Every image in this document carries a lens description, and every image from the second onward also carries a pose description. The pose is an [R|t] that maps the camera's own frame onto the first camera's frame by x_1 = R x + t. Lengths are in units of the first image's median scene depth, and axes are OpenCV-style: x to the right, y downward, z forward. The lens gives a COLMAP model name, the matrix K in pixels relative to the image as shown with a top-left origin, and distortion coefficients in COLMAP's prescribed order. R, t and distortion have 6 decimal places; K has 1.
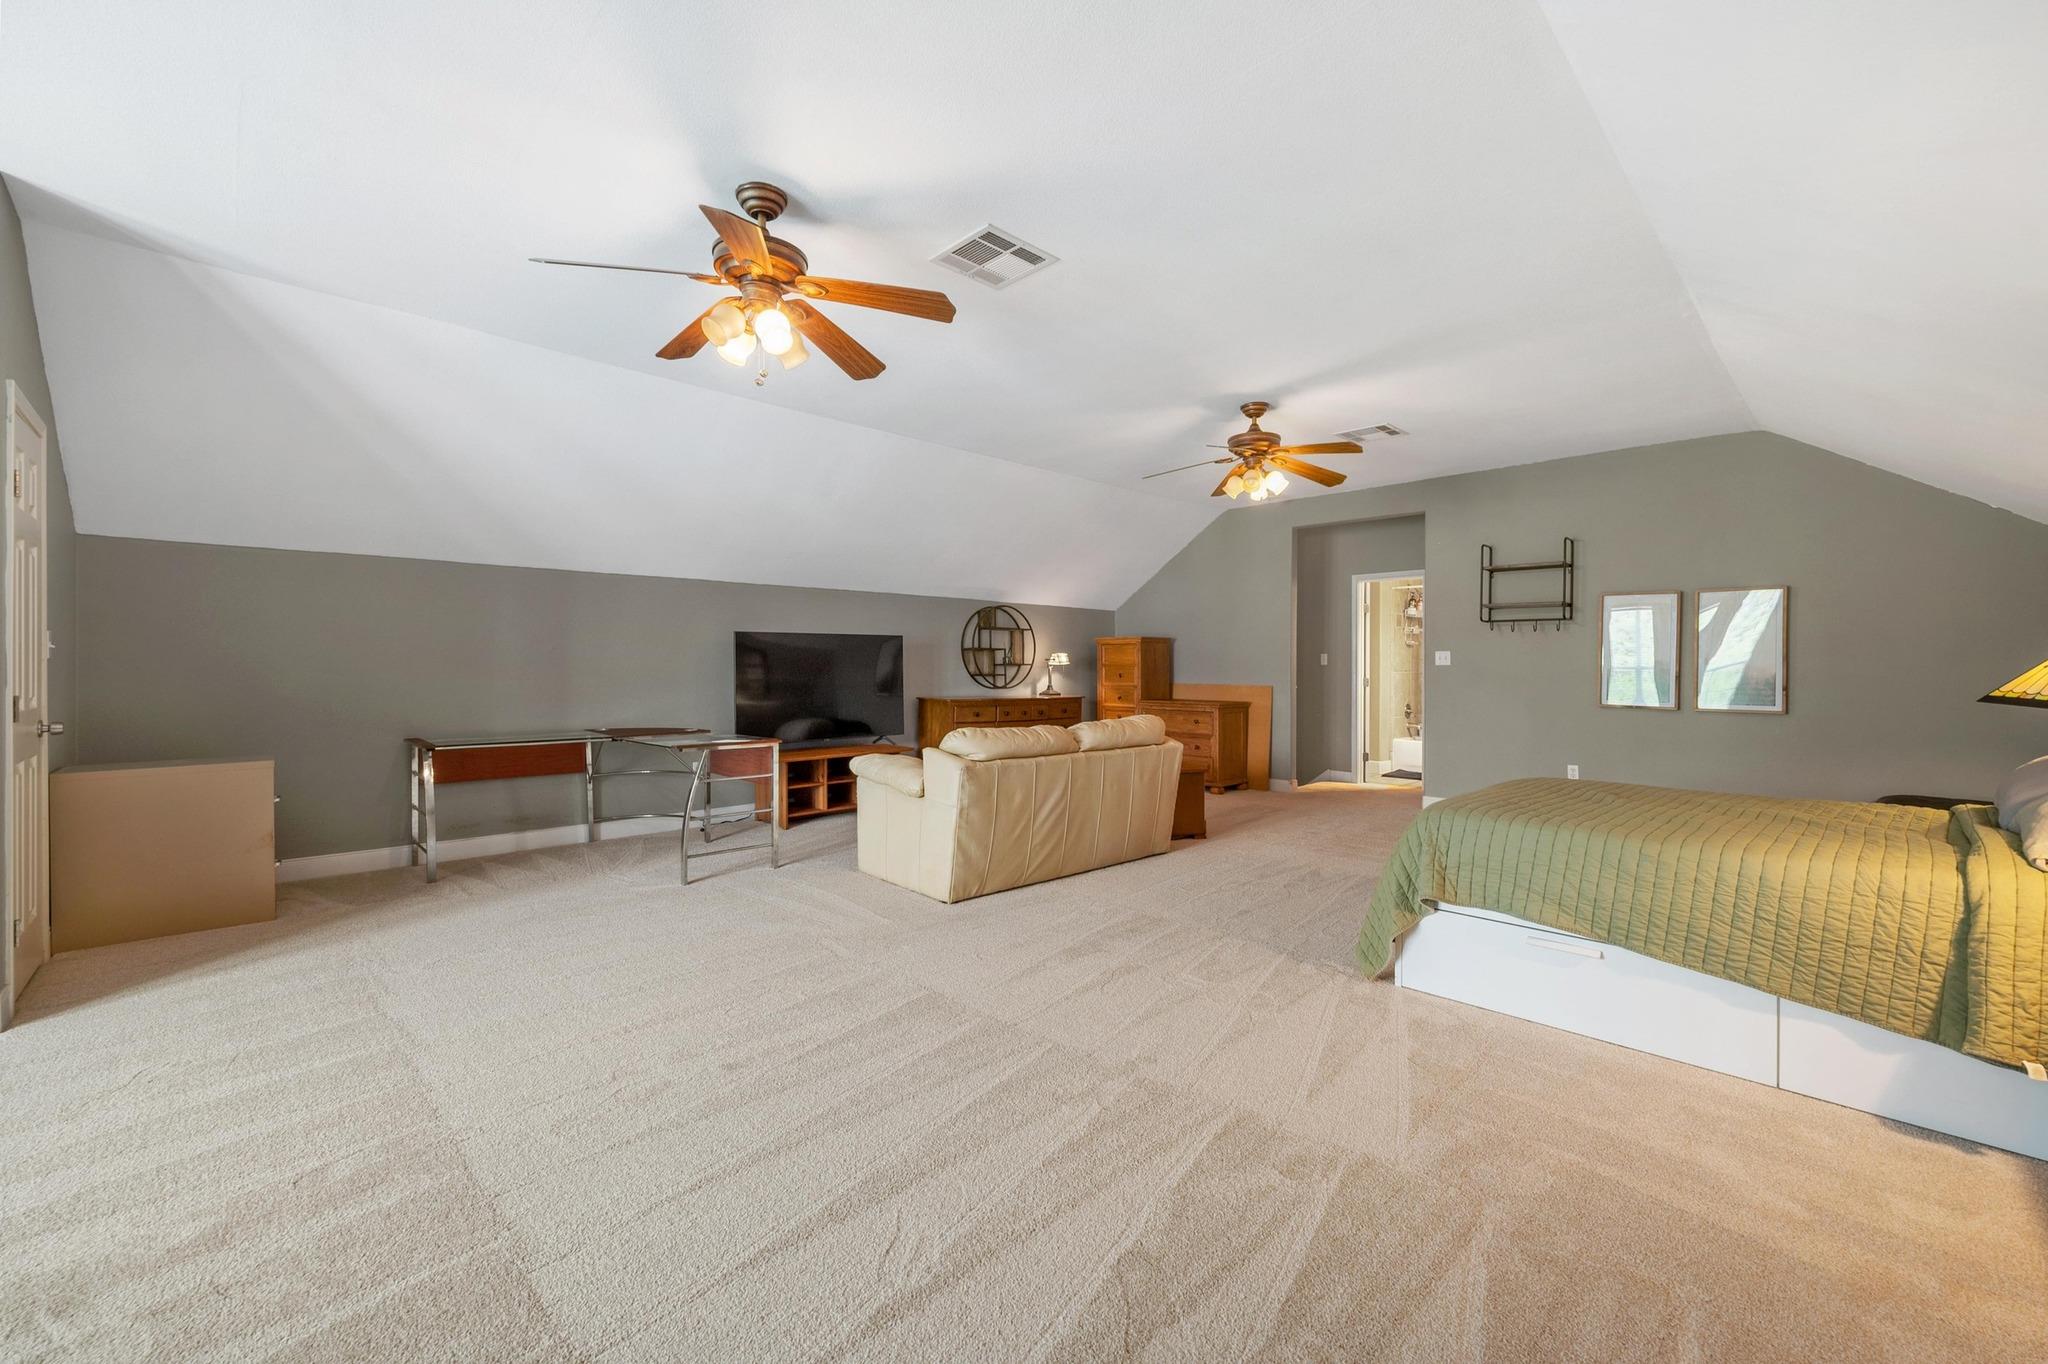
lens RADIAL K [[812.2, 0, 1020.2], [0, 812.2, 675.4], [0, 0, 1]] dist [-0.010947, 0.001804]
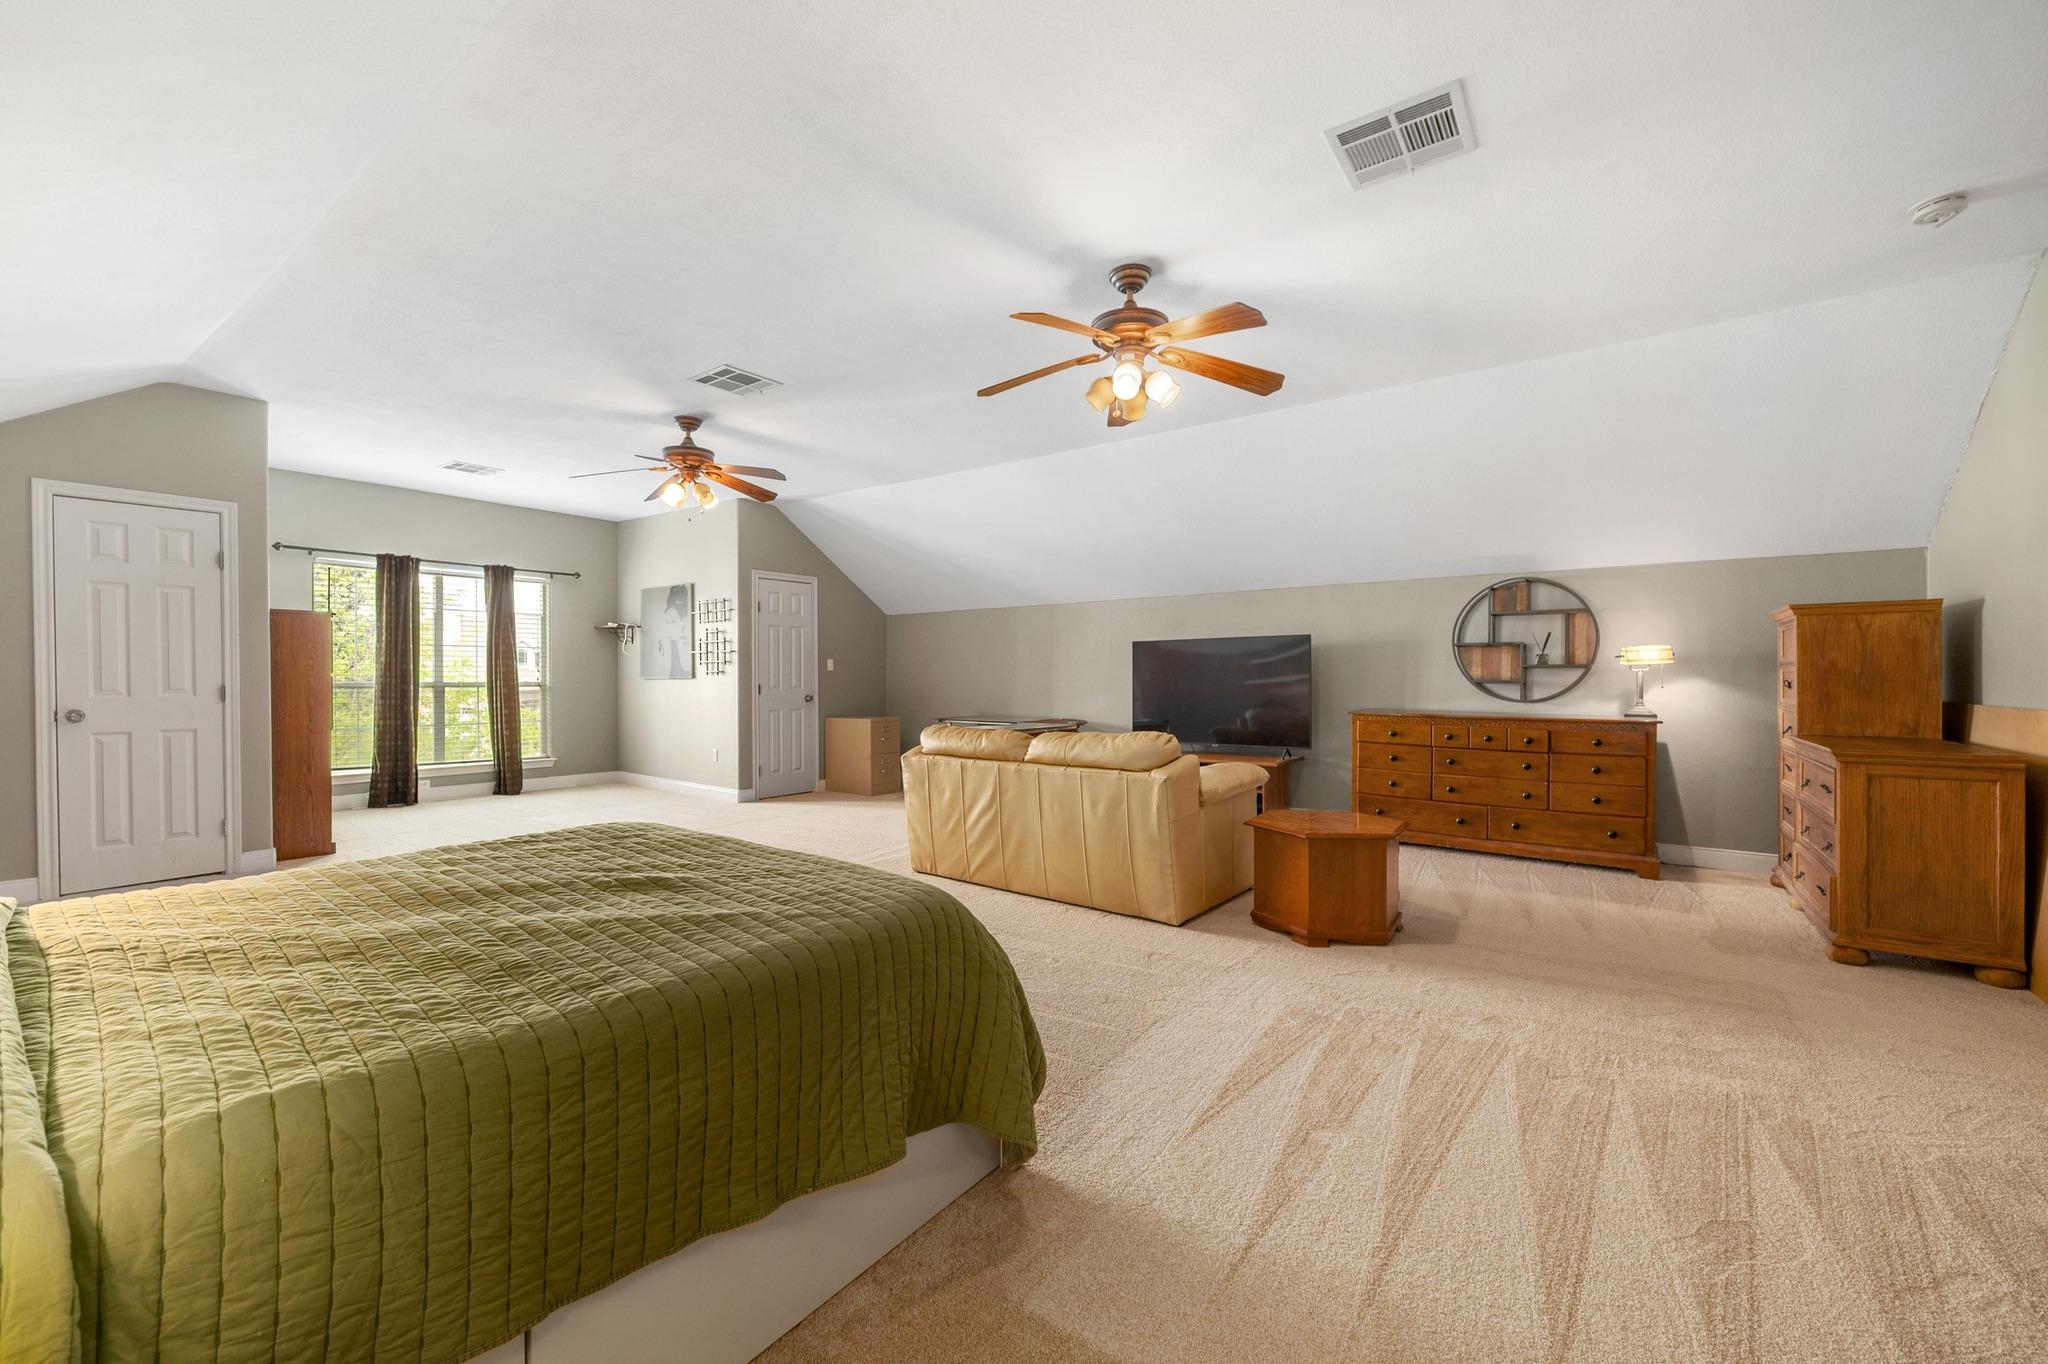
lens RADIAL K [[812.2, 0, 1020.2], [0, 812.2, 679.2], [0, 0, 1]] dist [-0.010947, 0.001804]
pose [[0.173026, 0.002408, -0.984914, 0.566670], [-0.004979, 0.999986, 0.001571, -0.001943], [0.984905, 0.004632, 0.173035, 0.477529]]
